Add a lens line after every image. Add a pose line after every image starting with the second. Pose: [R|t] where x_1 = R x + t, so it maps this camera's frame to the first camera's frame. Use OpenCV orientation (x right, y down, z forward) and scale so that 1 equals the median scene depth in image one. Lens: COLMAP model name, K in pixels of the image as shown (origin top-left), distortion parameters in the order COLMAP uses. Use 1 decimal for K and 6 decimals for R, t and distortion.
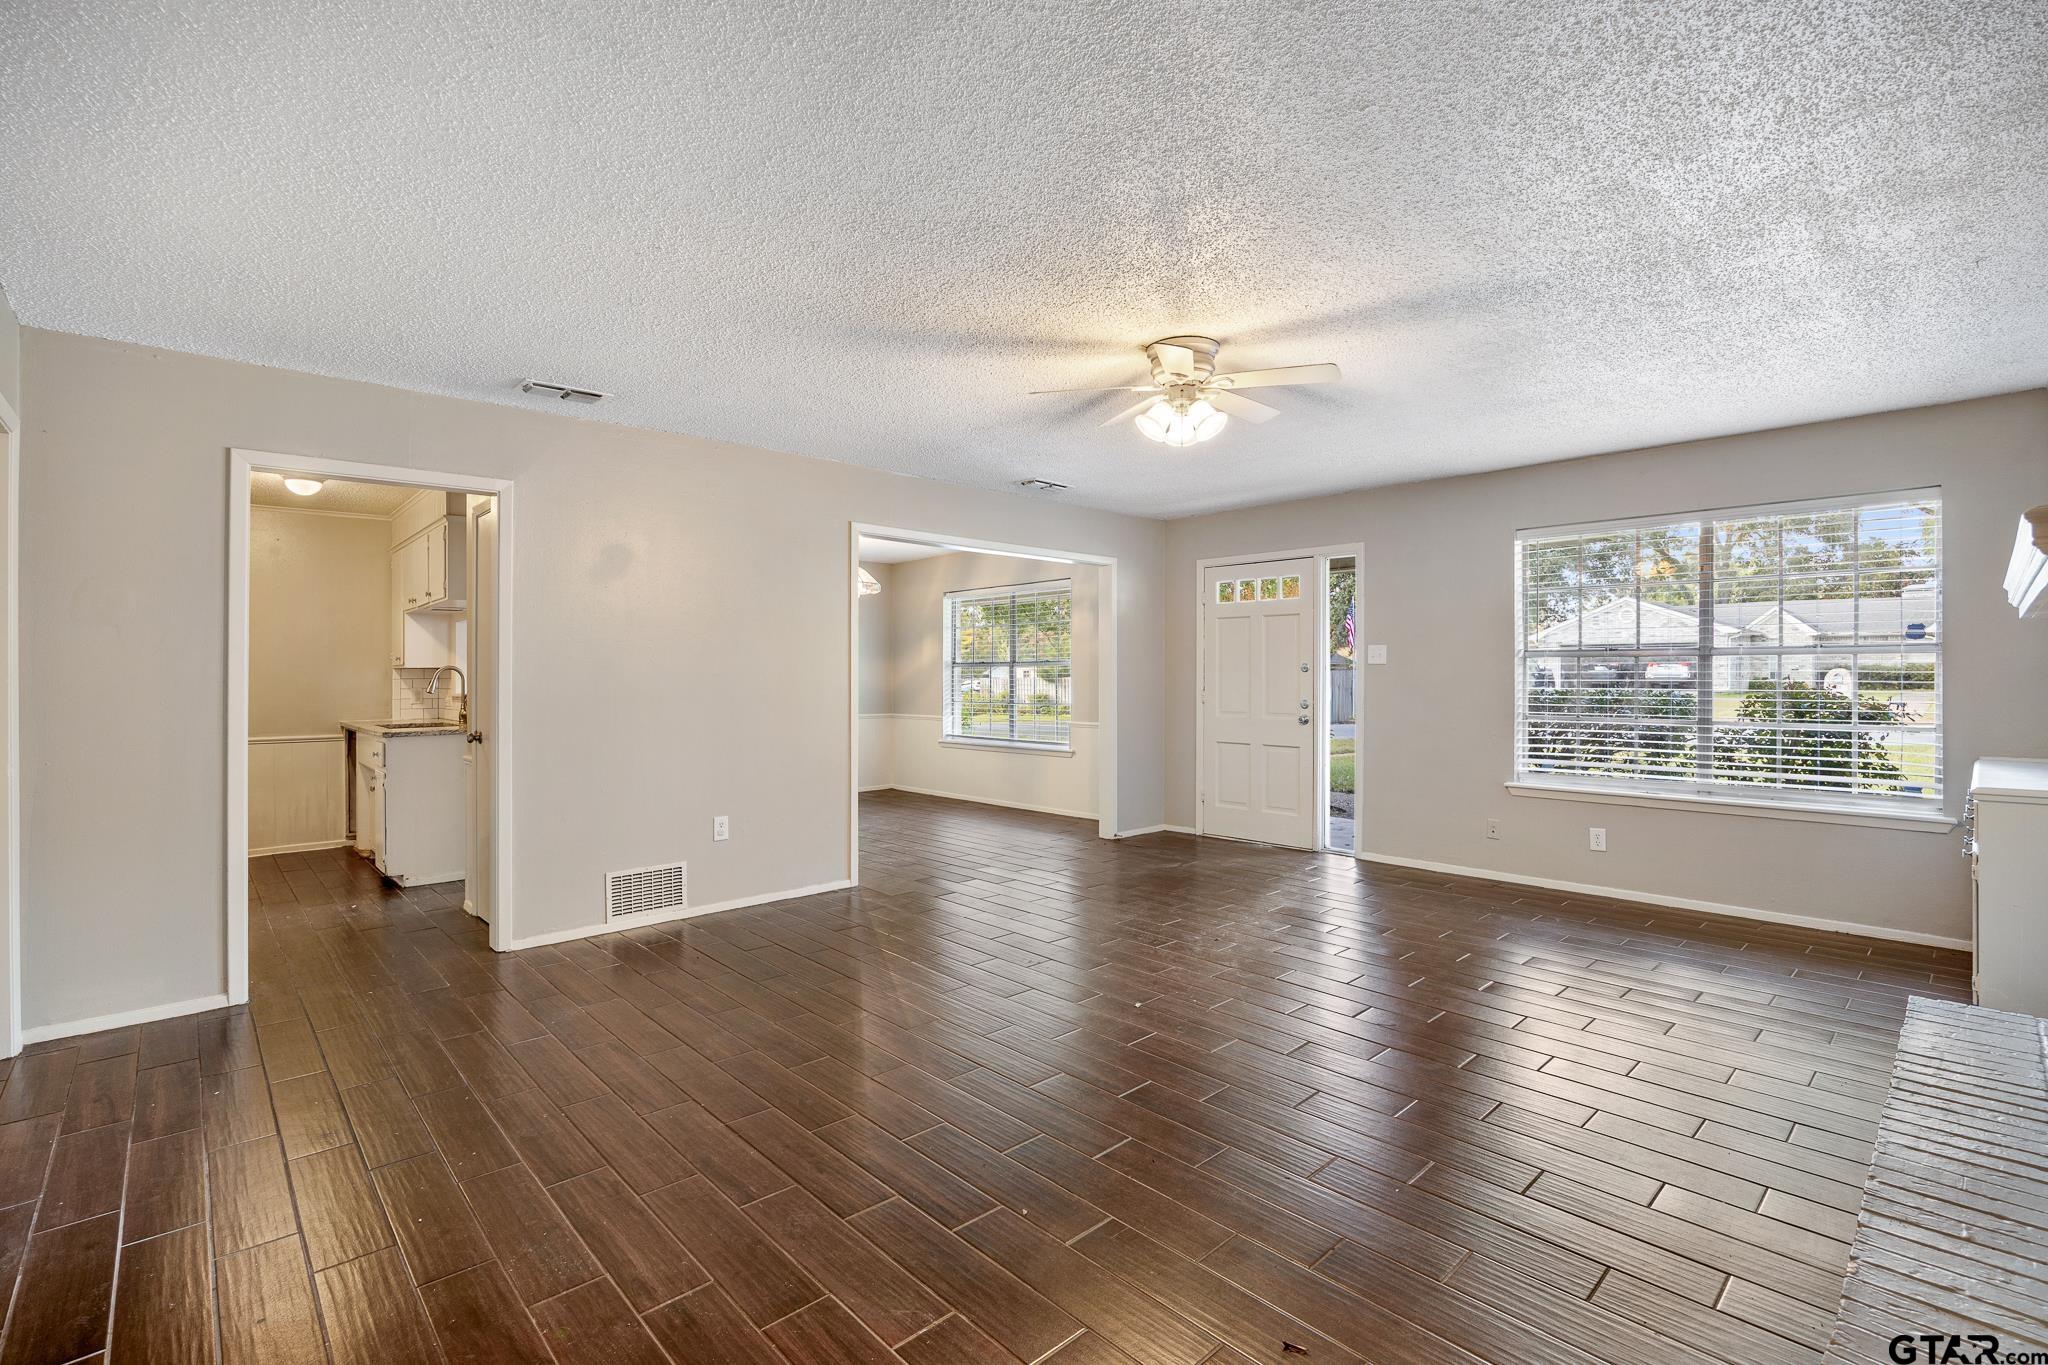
lens RADIAL K [[911.7, 0, 1025.7], [0, 911.7, 676.0], [0, 0, 1]] dist [-0.001136, -0.000543]
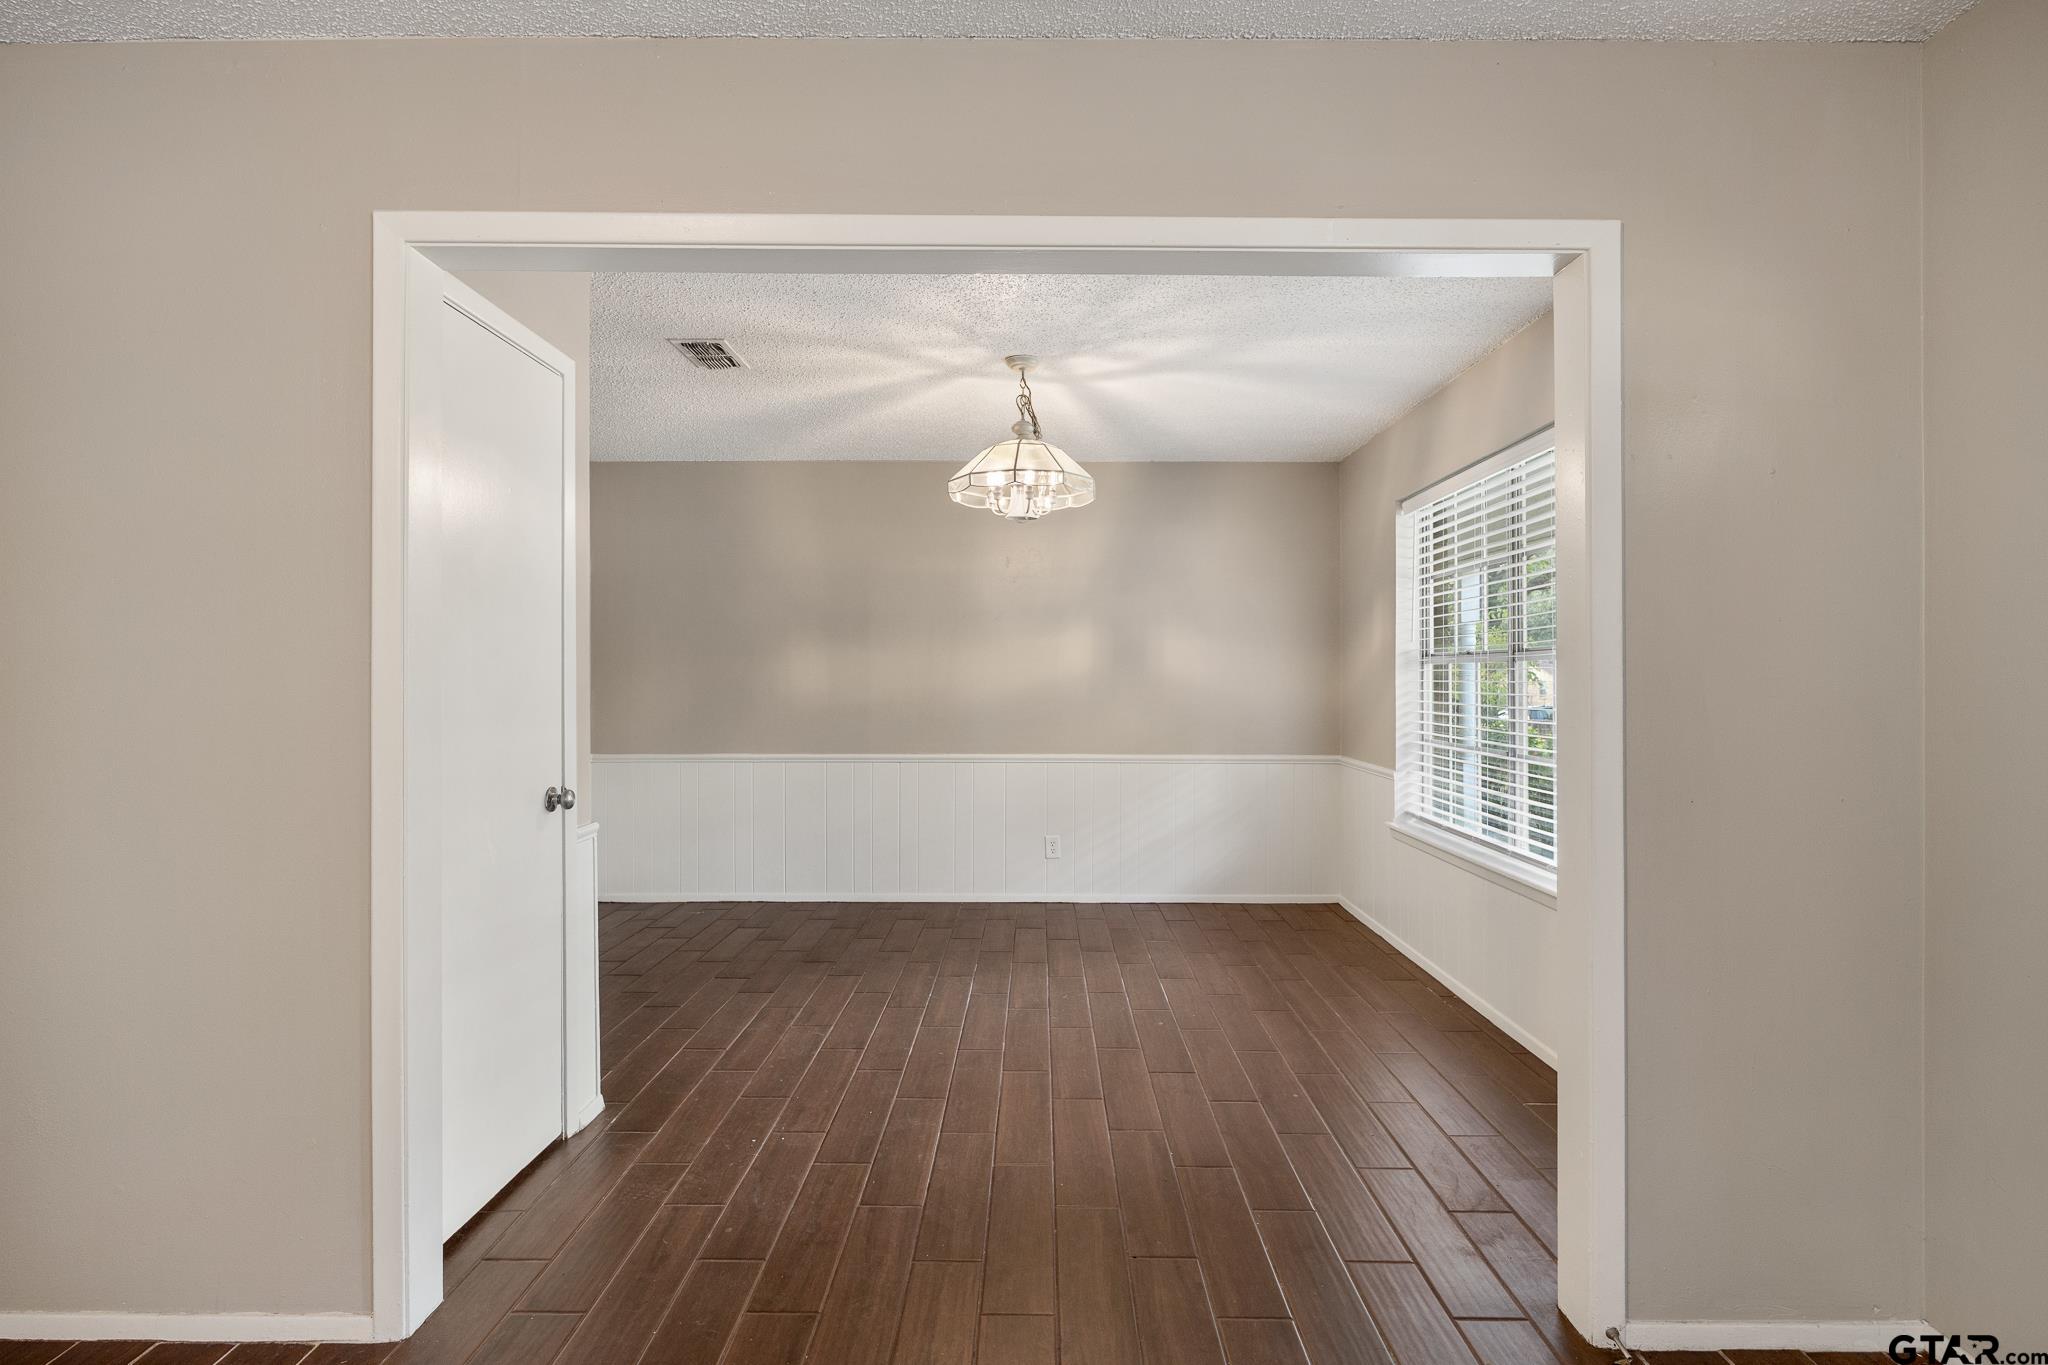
lens RADIAL K [[1013.6, 0, 1038.5], [0, 1013.6, 678.9], [0, 0, 1]] dist [-0.003727, -0.000627]
pose [[0.723963, -0.002553, -0.689834, 0.182207], [0.004550, 0.999989, 0.001074, -0.005623], [0.689824, -0.003916, 0.723967, 0.708381]]
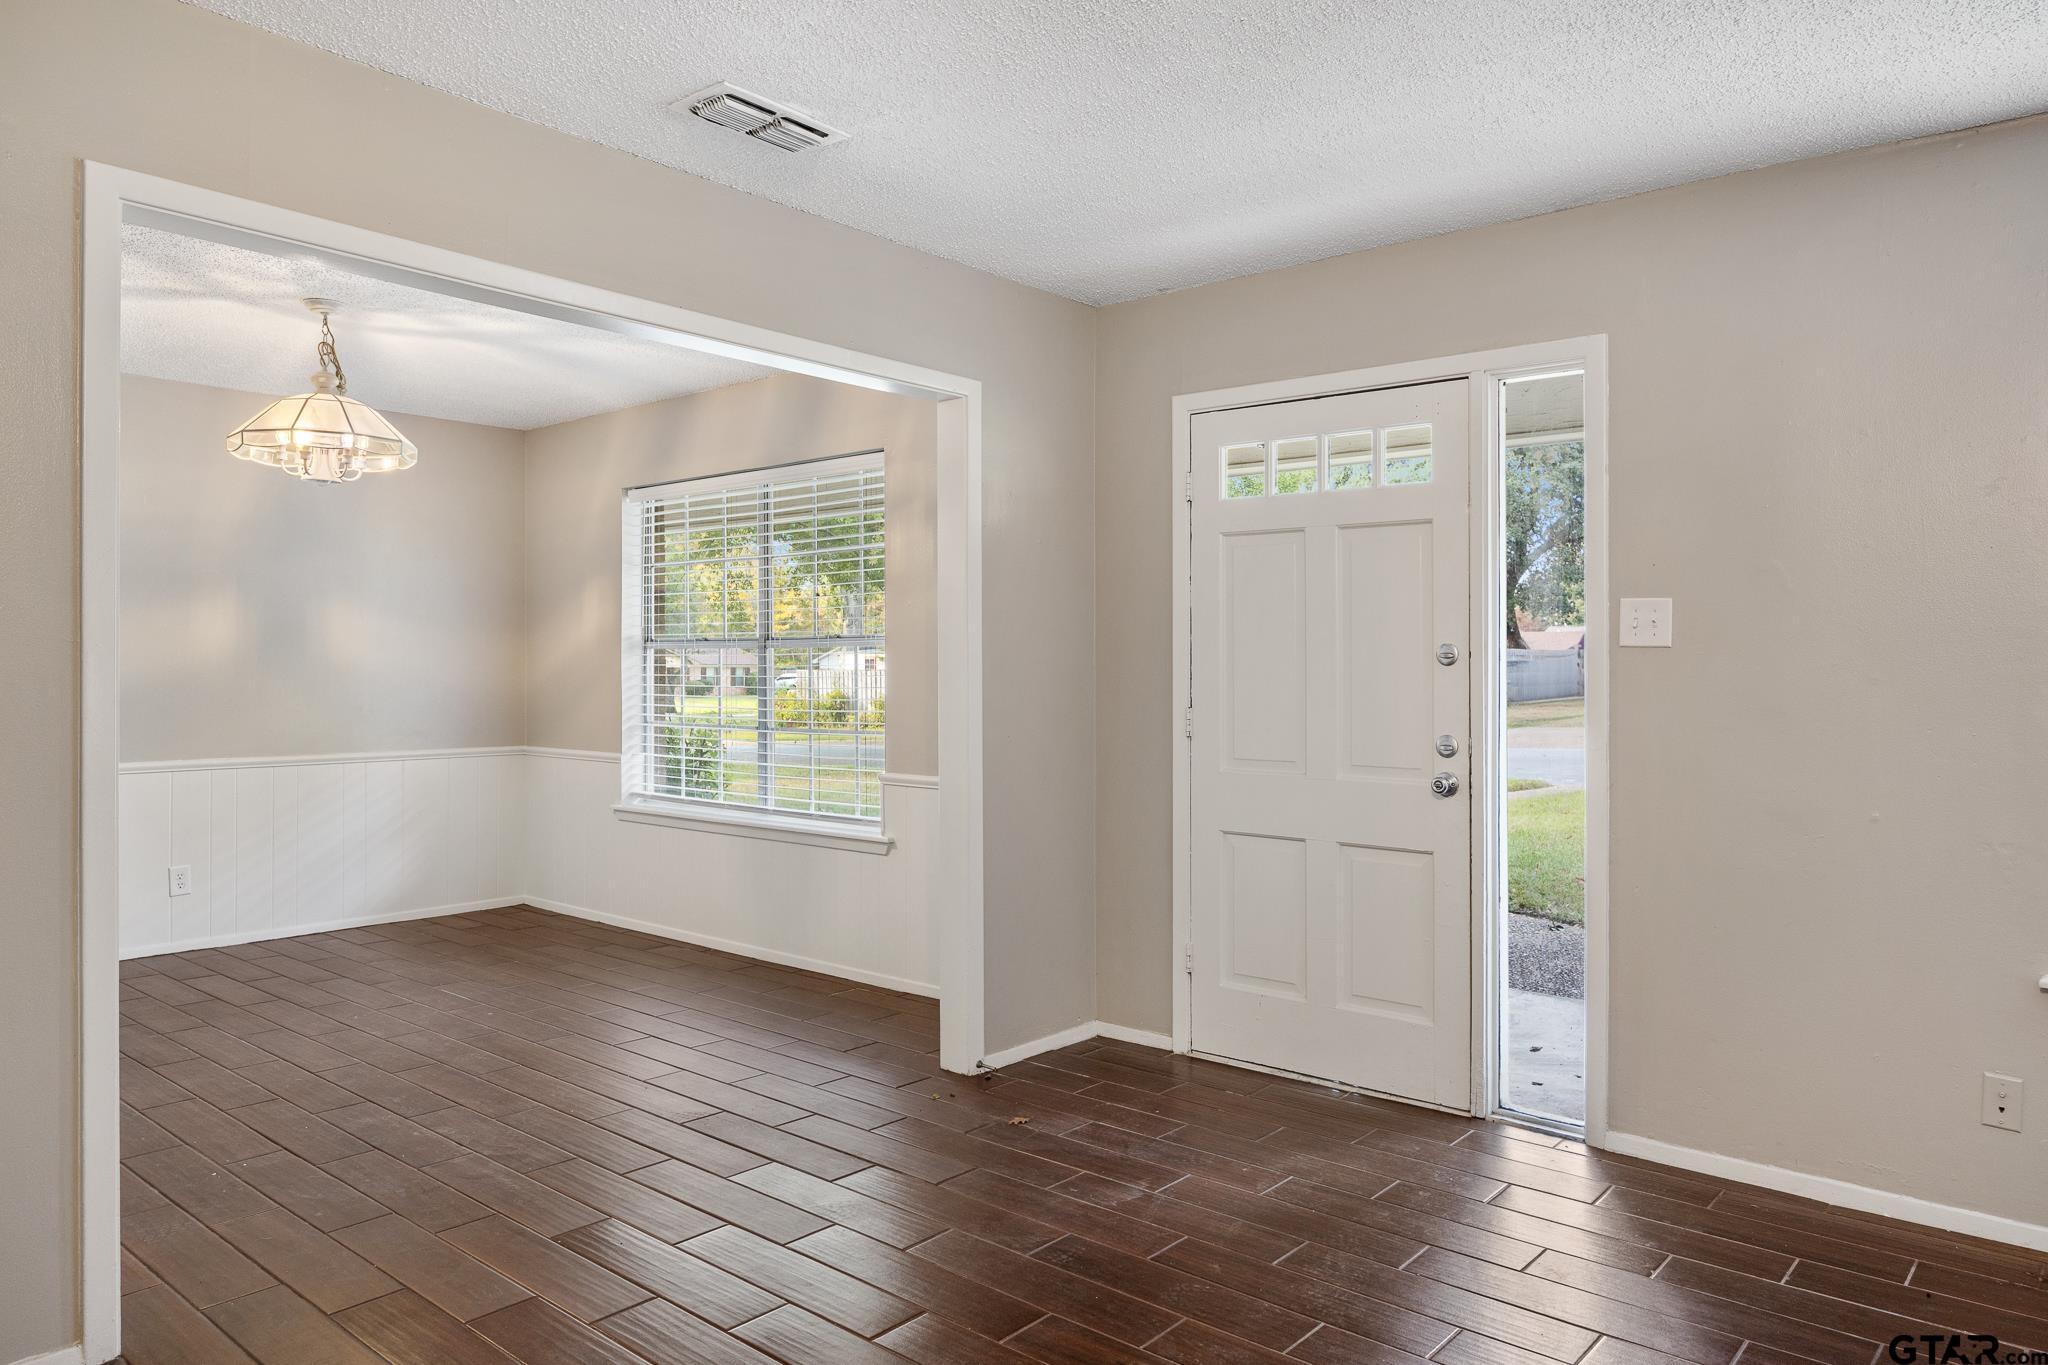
lens RADIAL K [[1352.5, 0, 1028.3], [0, 1352.5, 671.8], [0, 0, 1]] dist [-0.002875, -0.000229]
pose [[0.993517, -0.002534, 0.113654, 0.052338], [0.001360, 0.999945, 0.010406, -0.007319], [-0.113674, -0.010183, 0.993466, 0.401386]]
